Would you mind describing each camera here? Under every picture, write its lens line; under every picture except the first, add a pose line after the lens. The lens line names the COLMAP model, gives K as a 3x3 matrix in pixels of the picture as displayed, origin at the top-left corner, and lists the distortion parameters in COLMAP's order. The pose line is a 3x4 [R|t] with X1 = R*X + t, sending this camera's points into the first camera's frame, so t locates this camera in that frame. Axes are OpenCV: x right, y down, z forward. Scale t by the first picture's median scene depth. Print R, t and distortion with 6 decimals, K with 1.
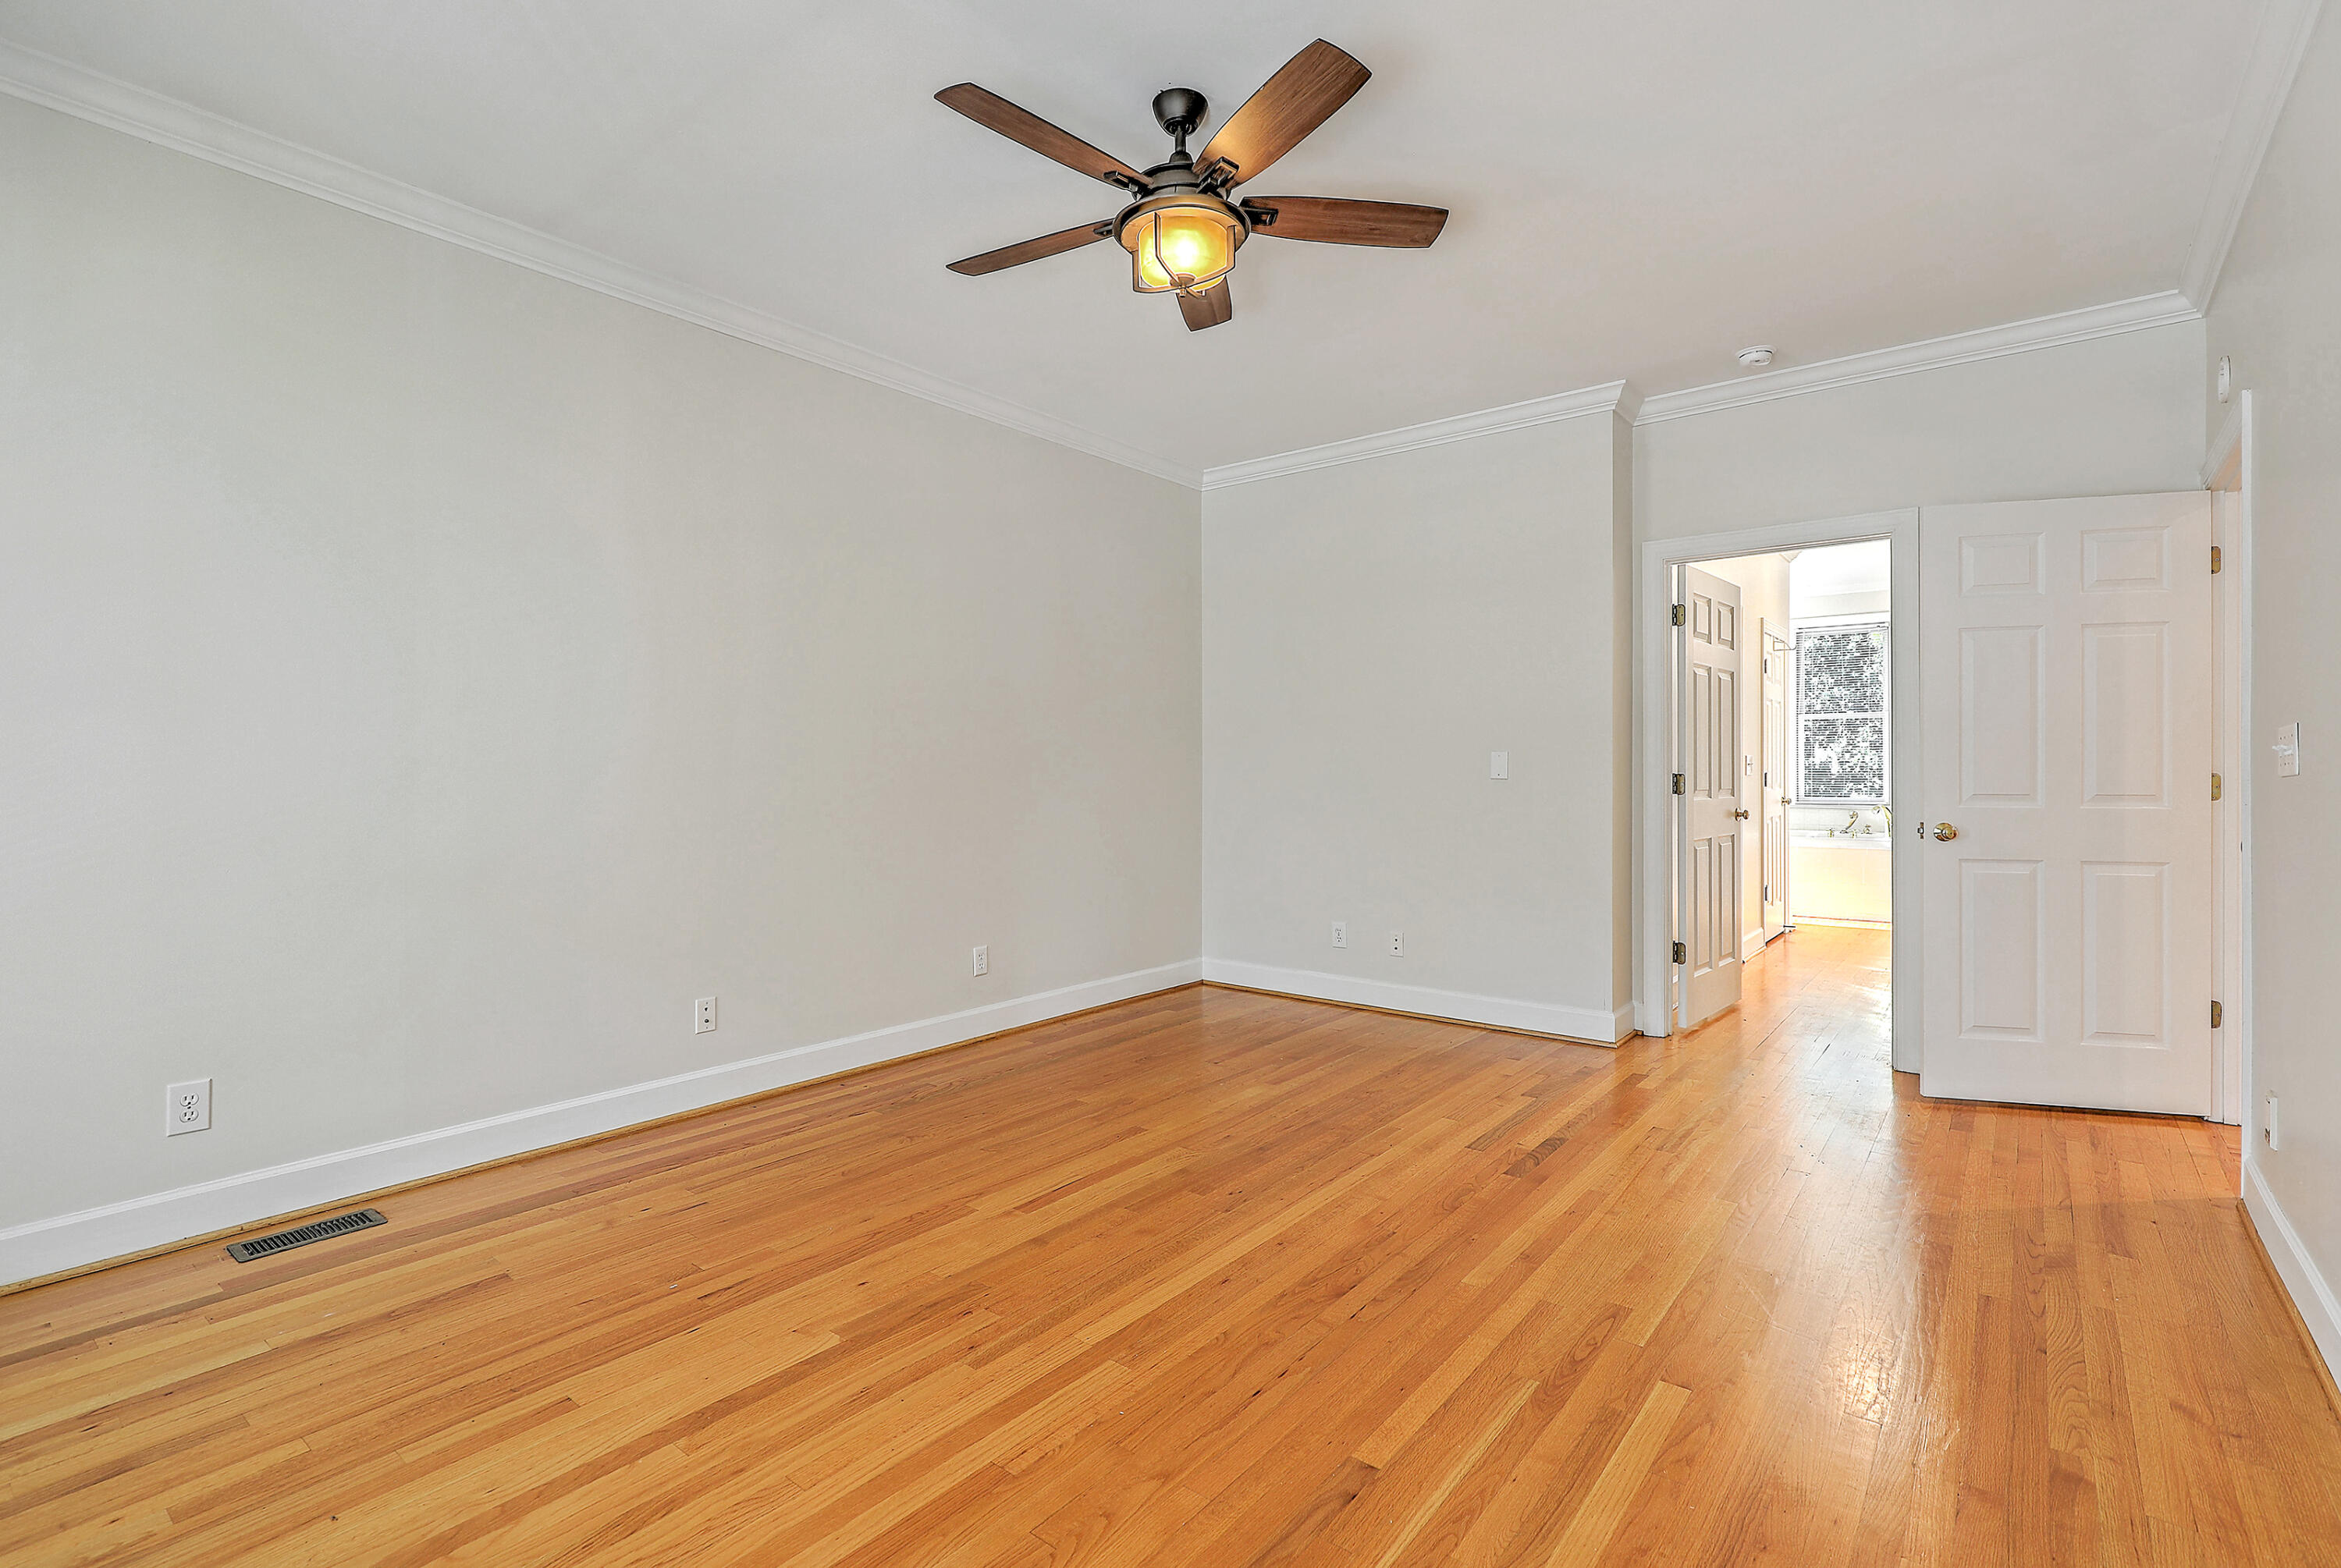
lens RADIAL K [[1090.7, 0, 1186.8], [0, 1090.7, 769.0], [0, 0, 1]] dist [0.004429, 0.000425]
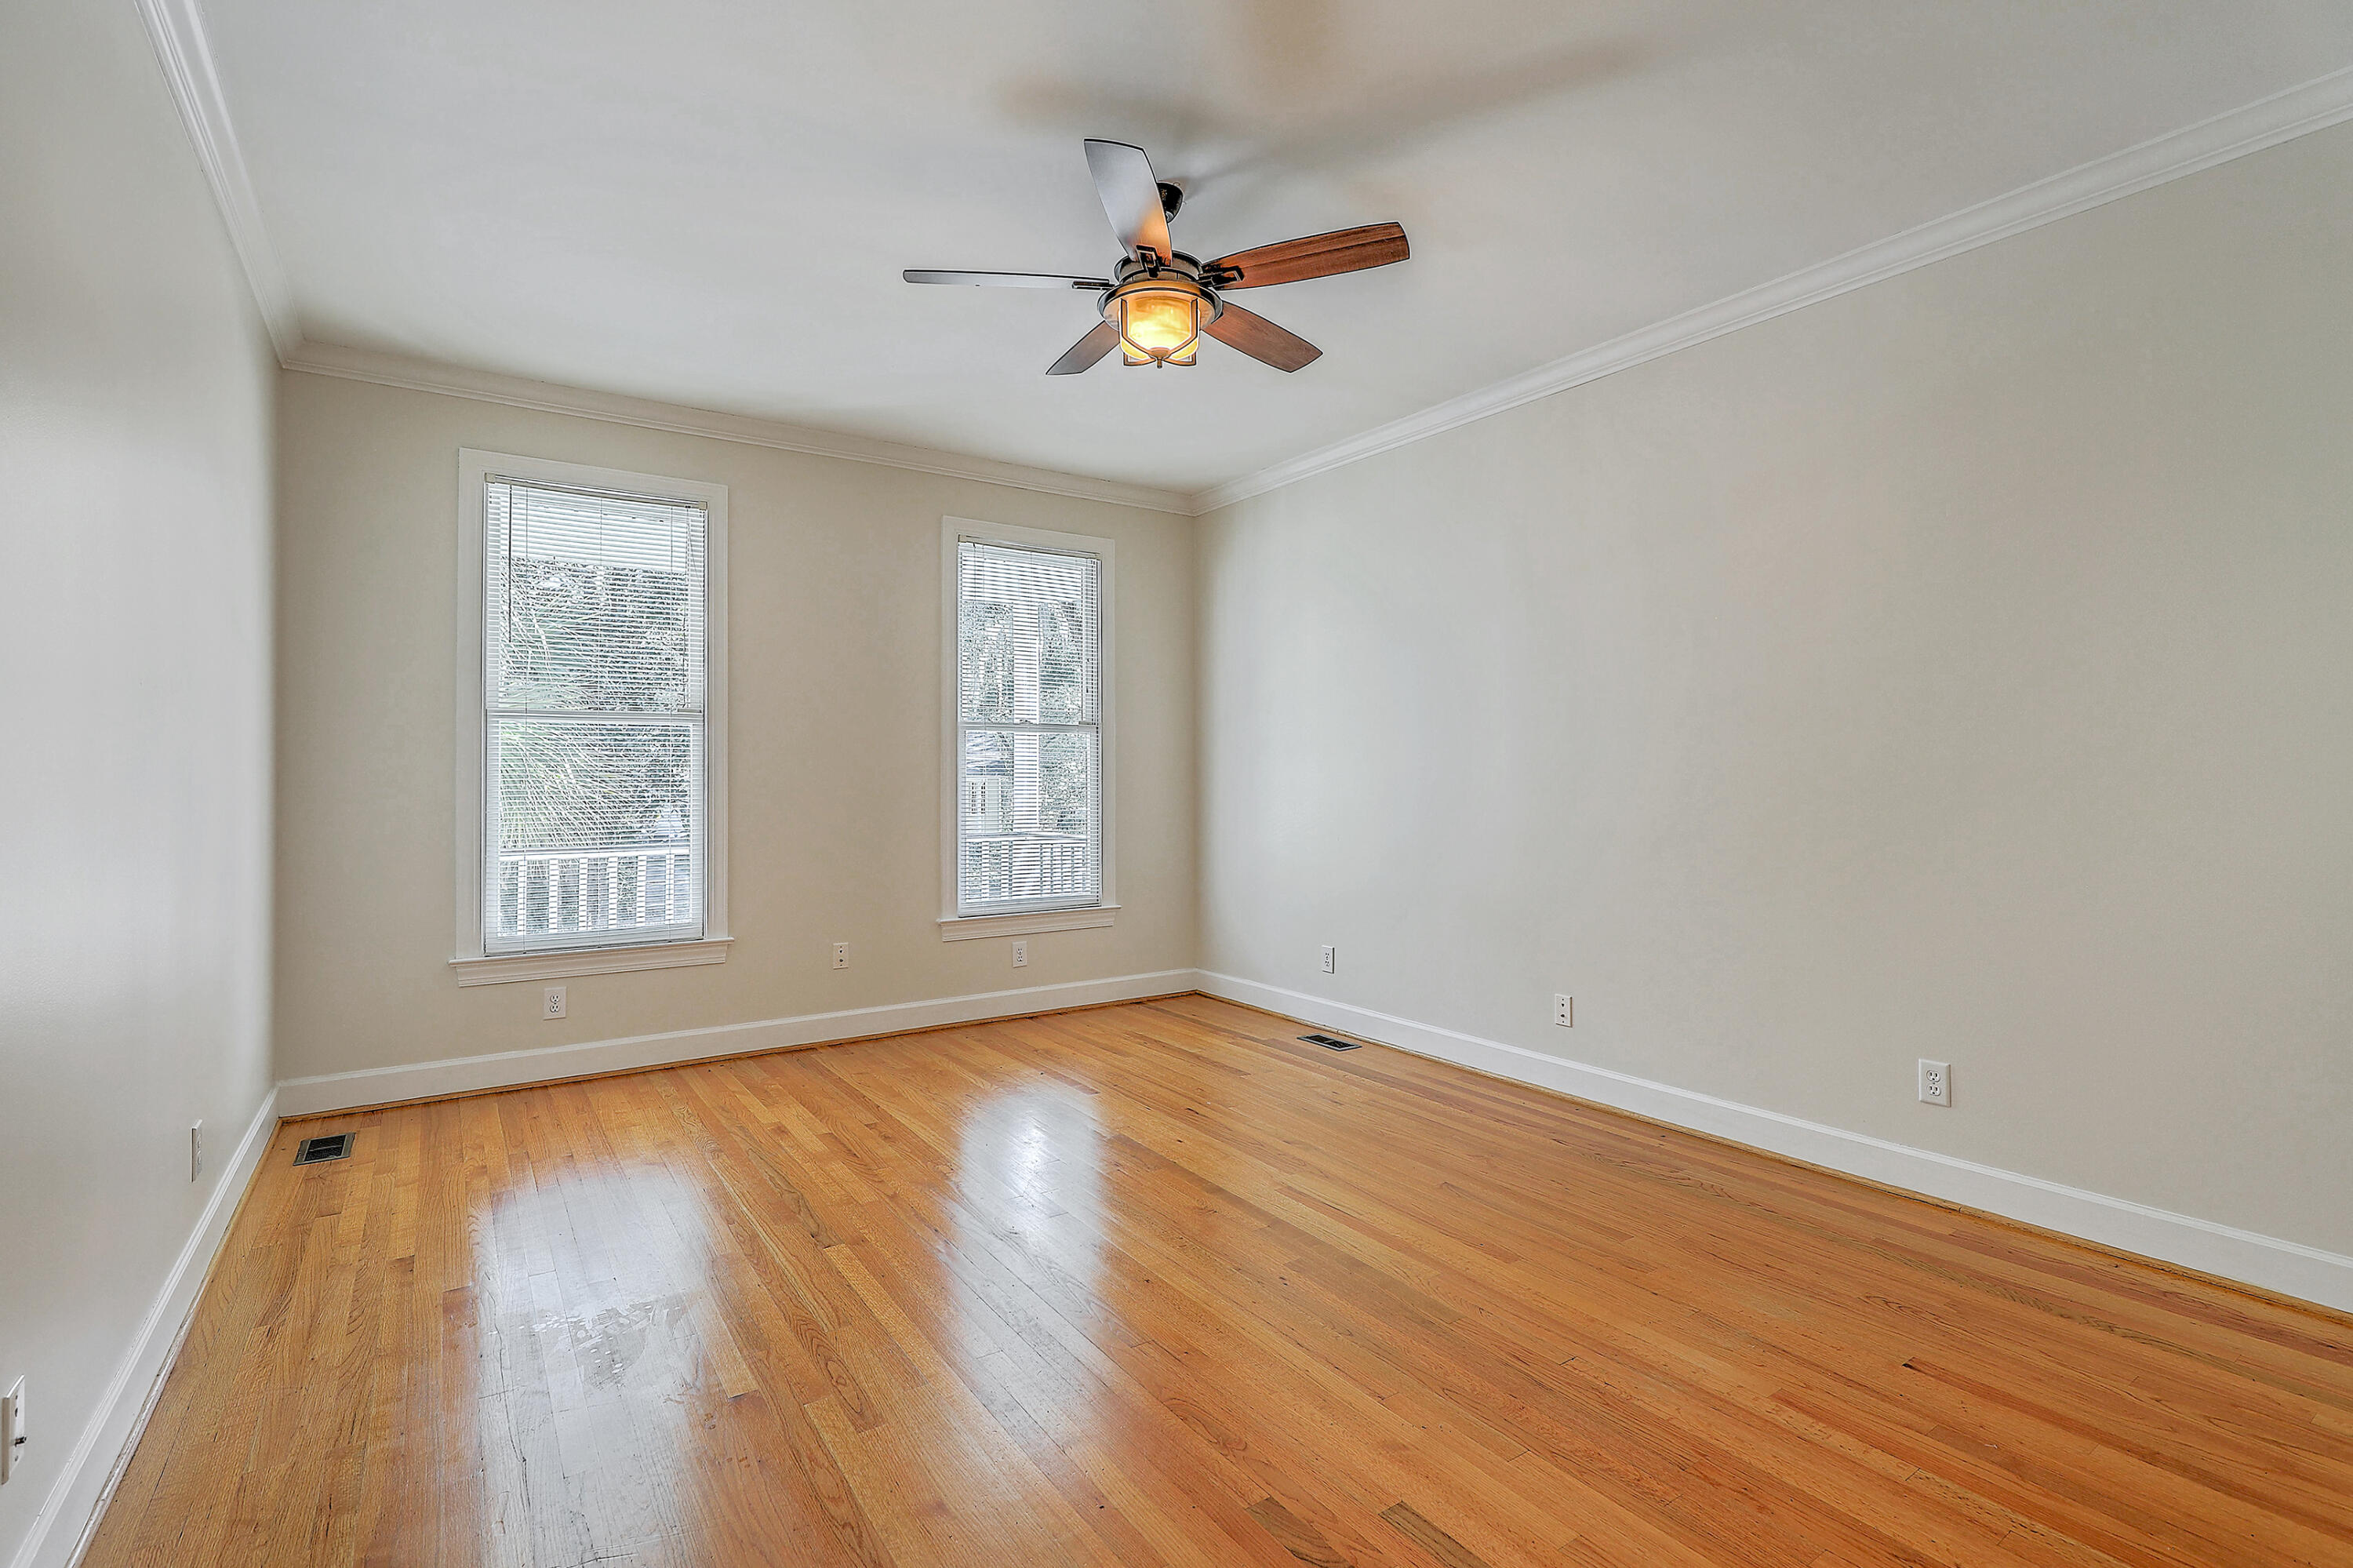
lens RADIAL K [[1074.4, 0, 1179.3], [0, 1074.4, 771.7], [0, 0, 1]] dist [0.002343, 0.000561]
pose [[-0.302027, -0.004169, -0.953290, 0.827405], [0.000724, 0.999989, -0.004602, -0.017276], [0.953299, -0.002080, -0.302021, 1.088118]]
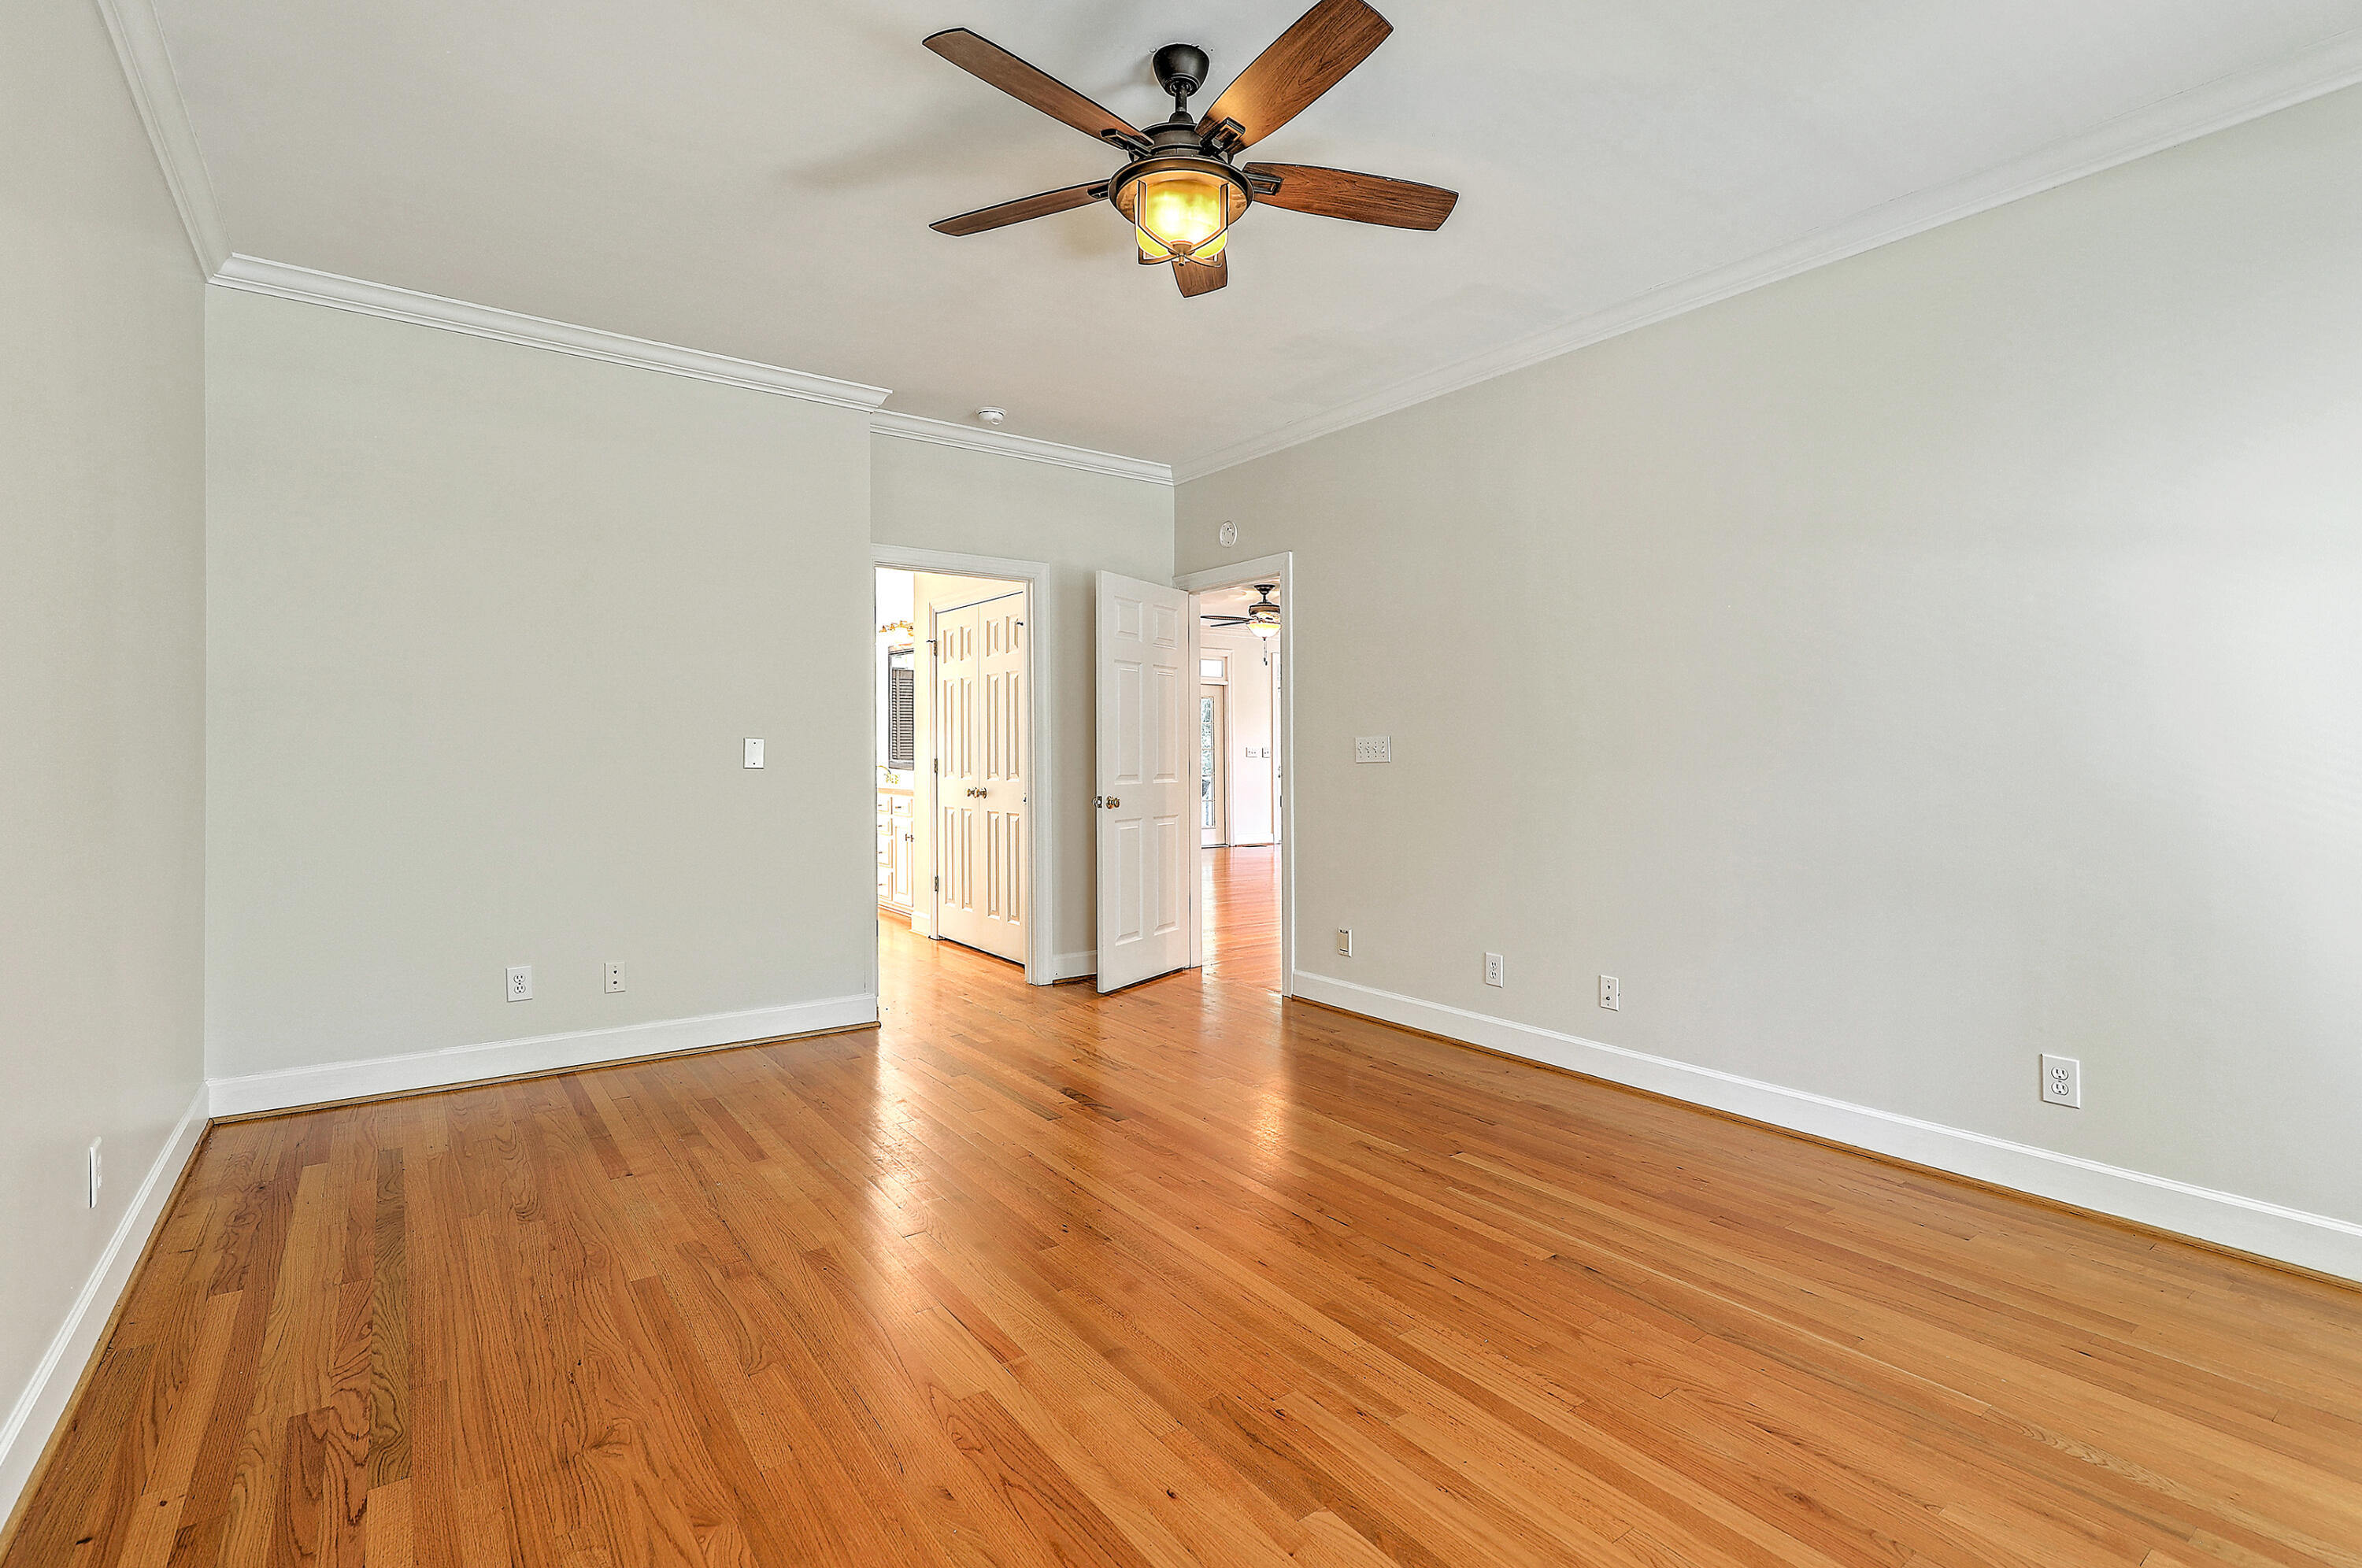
lens RADIAL K [[1074.9, 0, 1202.9], [0, 1074.9, 781.0], [0, 0, 1]] dist [-0.001708, -0.000052]
pose [[0.263806, -0.023726, 0.964284, -0.719271], [-0.002545, 0.999677, 0.025292, -0.007380], [-0.964572, -0.009126, 0.263661, 0.604007]]
